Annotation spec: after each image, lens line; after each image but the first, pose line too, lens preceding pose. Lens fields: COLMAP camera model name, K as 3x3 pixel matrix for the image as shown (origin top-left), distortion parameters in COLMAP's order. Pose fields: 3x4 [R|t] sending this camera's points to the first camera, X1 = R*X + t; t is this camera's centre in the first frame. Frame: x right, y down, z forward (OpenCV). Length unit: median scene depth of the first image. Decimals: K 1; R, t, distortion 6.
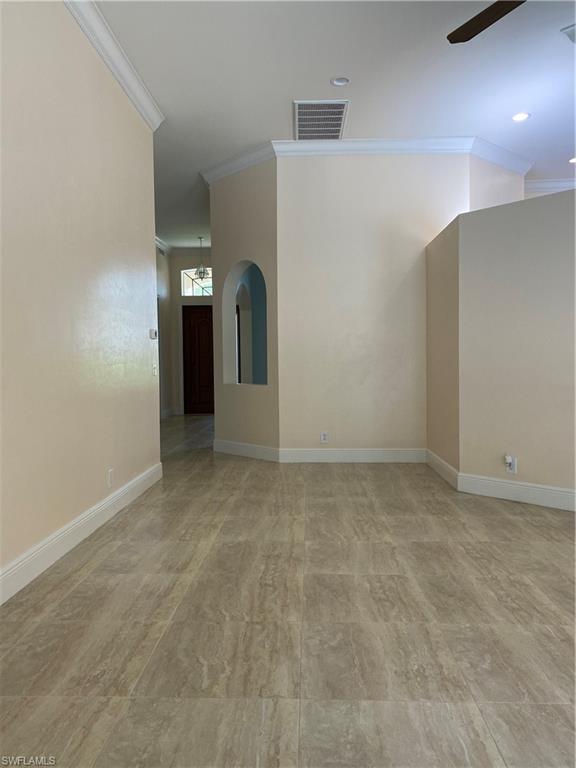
lens RADIAL K [[585.6, 0, 296.5], [0, 585.6, 348.9], [0, 0, 1]] dist [0.020116, -0.013383]
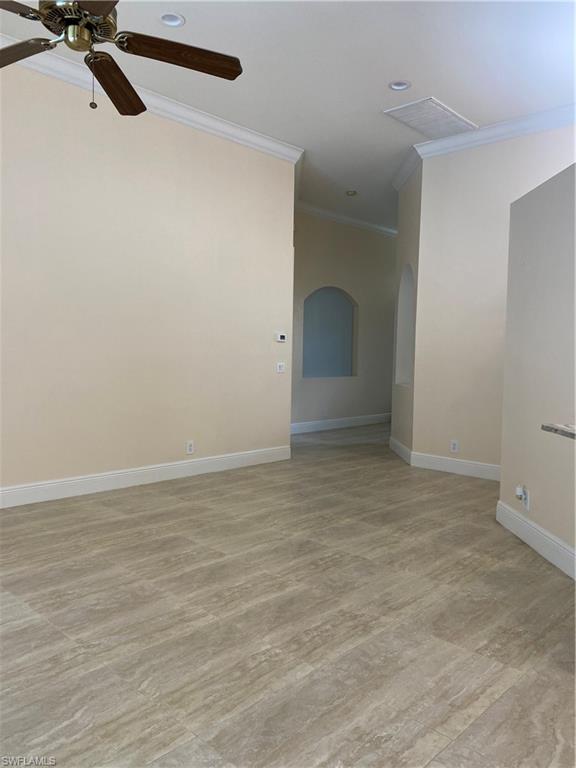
lens RADIAL K [[585.6, 0, 295.9], [0, 585.6, 369.8], [0, 0, 1]] dist [0.020116, -0.013383]
pose [[0.748797, 0.047730, -0.661079, 1.036135], [-0.016280, 0.998427, 0.053646, -0.048498], [0.662599, -0.029408, 0.748396, 0.224126]]
